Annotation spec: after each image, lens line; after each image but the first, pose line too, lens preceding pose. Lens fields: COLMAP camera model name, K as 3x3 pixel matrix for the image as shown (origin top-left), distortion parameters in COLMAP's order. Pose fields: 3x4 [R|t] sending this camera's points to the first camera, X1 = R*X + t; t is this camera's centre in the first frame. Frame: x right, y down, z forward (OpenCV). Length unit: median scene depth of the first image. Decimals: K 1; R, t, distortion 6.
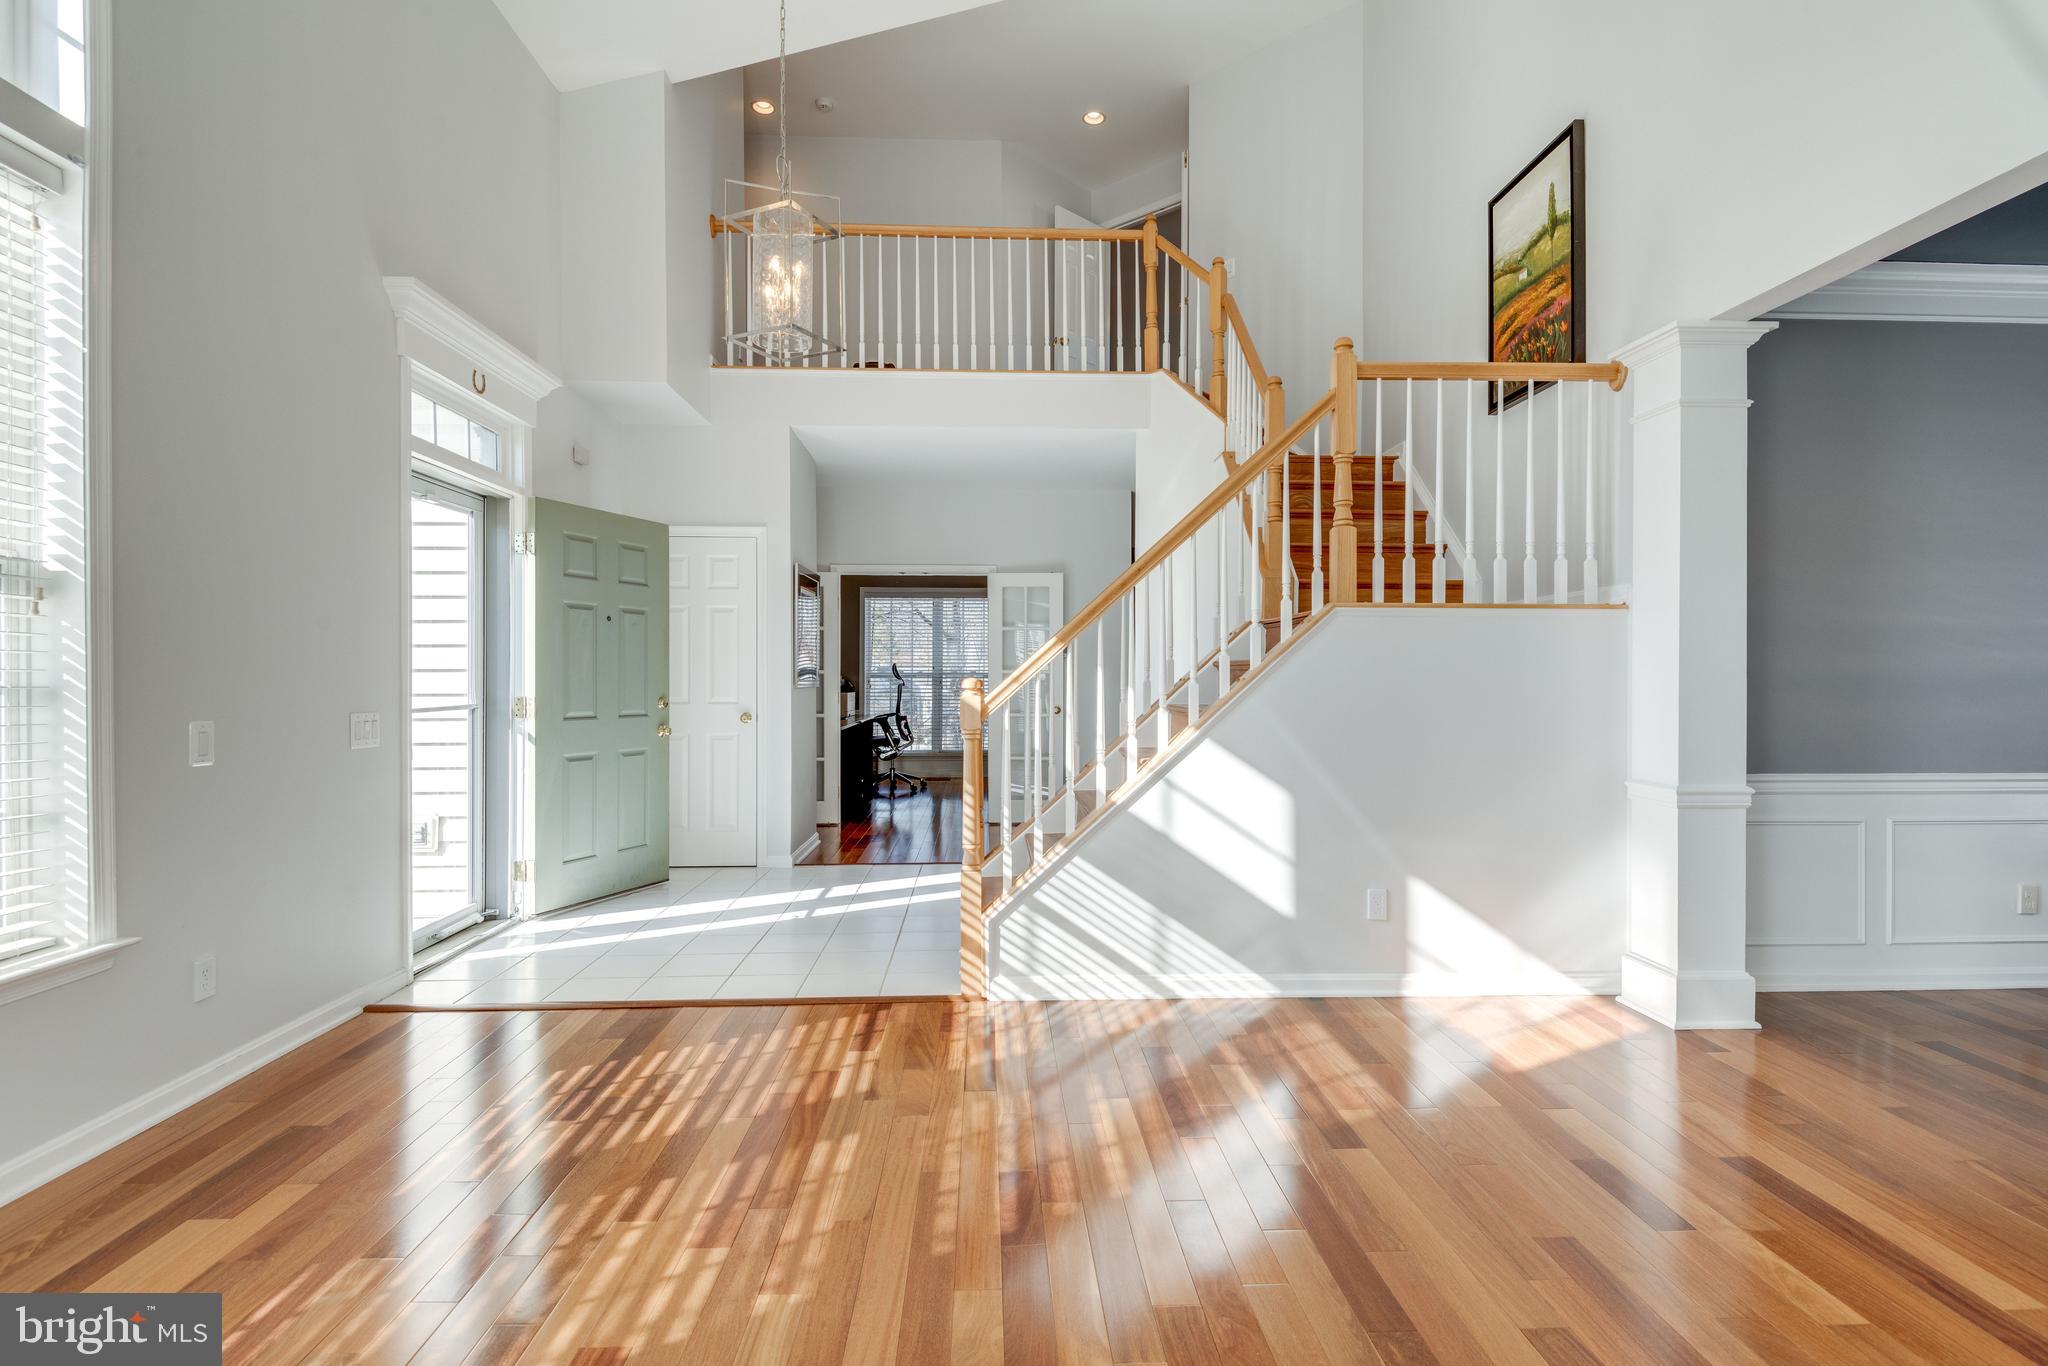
lens RADIAL K [[984.3, 0, 1021.0], [0, 984.3, 675.0], [0, 0, 1]] dist [0.010215, -0.001527]
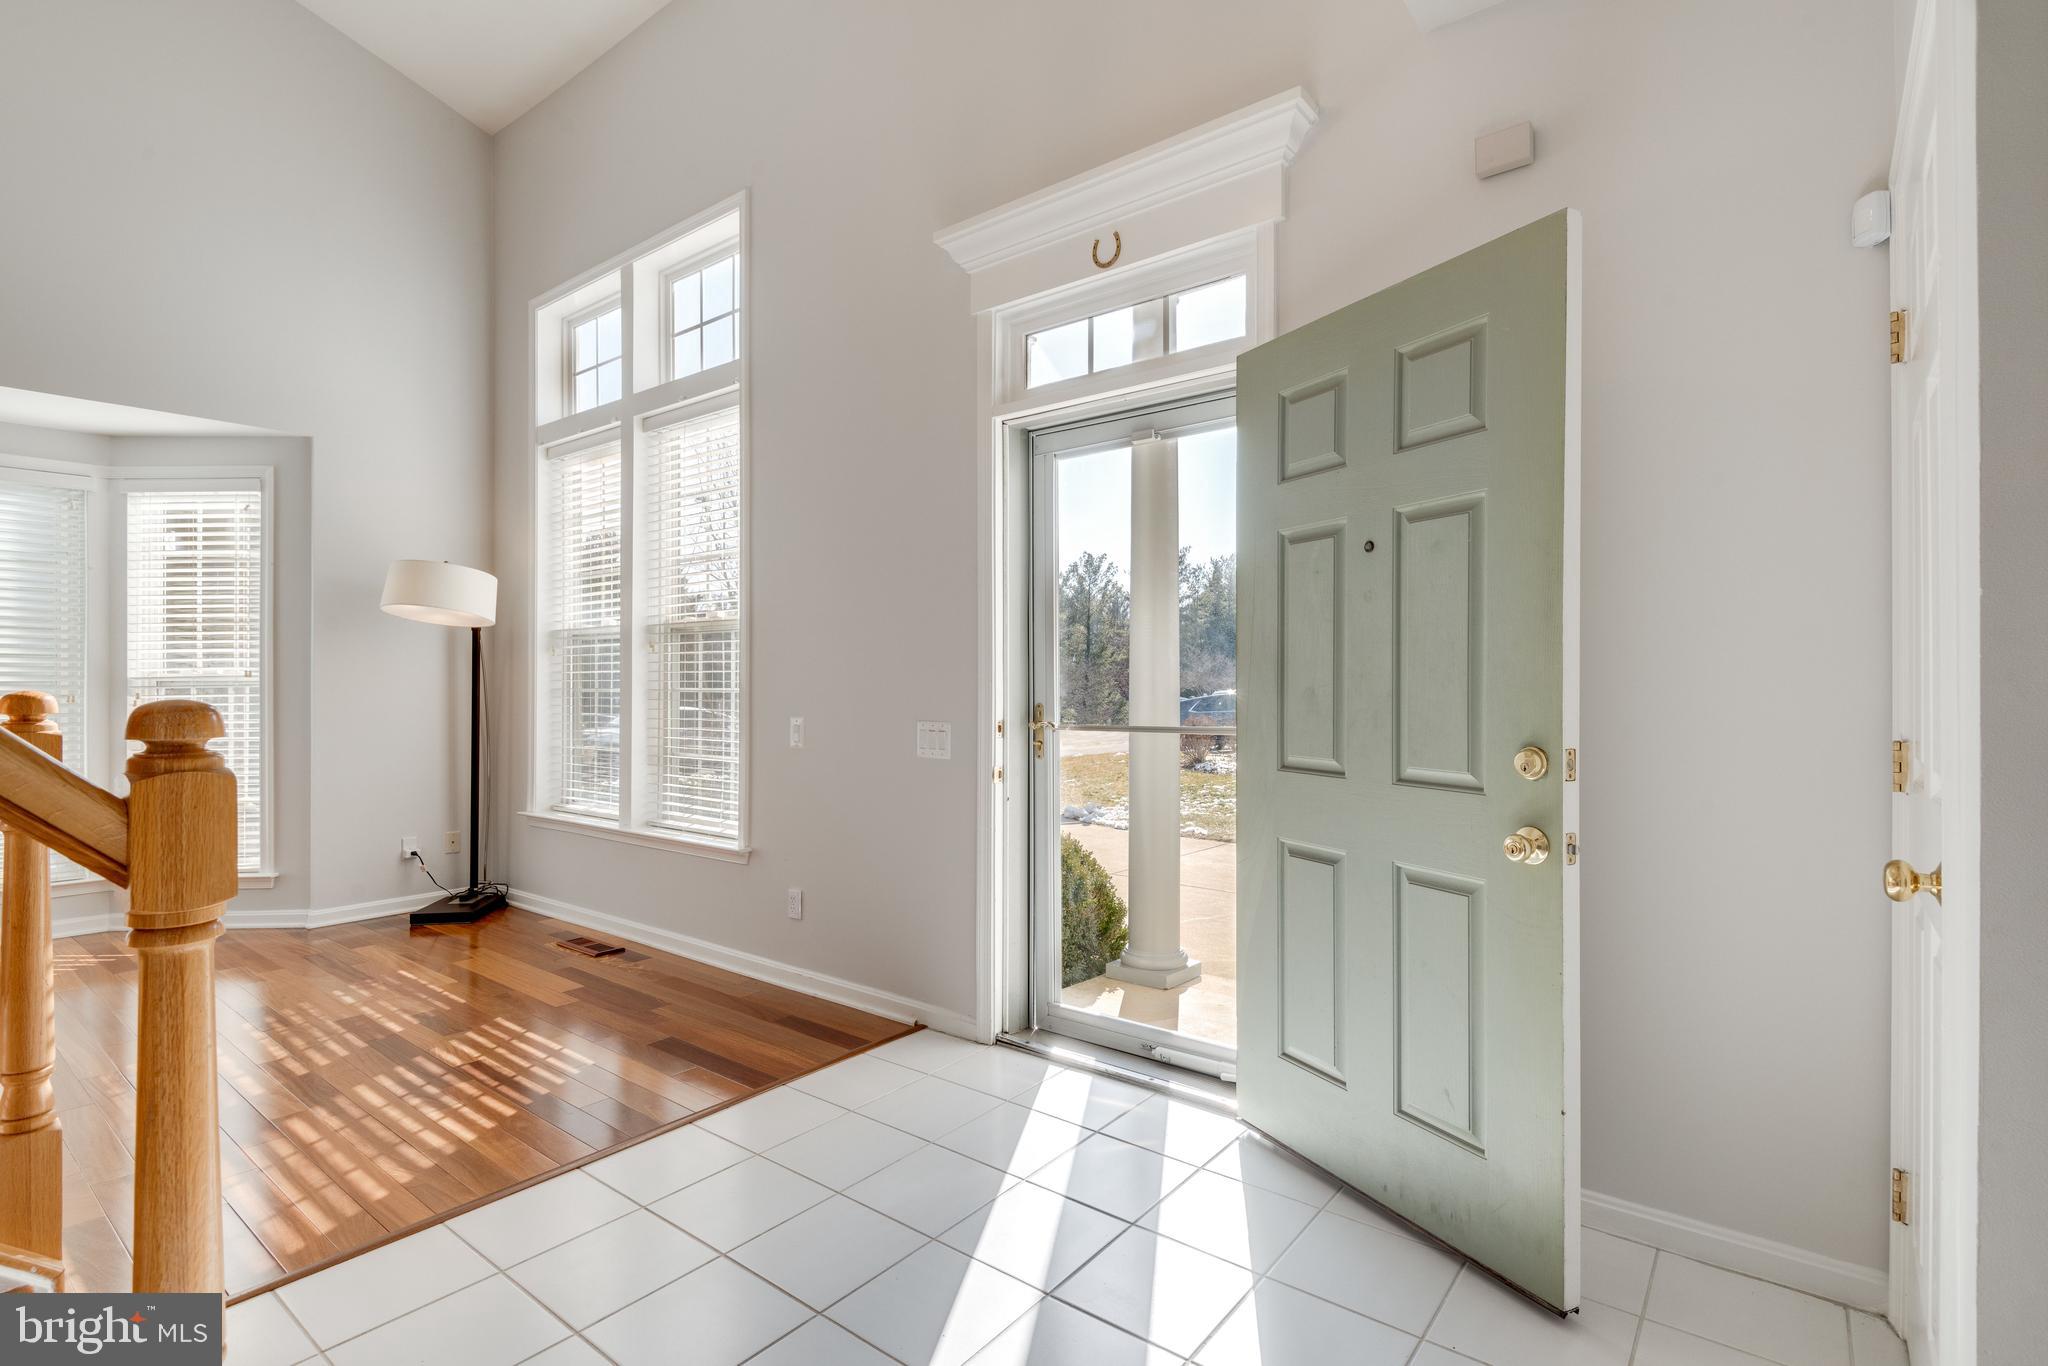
lens RADIAL K [[984.3, 0, 1012.4], [0, 984.3, 685.3], [0, 0, 1]] dist [0.010215, -0.001527]
pose [[-0.648013, 0.005219, -0.761611, 0.019602], [0.007950, 0.999968, 0.000088, 0.003803], [0.761588, -0.005998, -0.648034, 1.966283]]
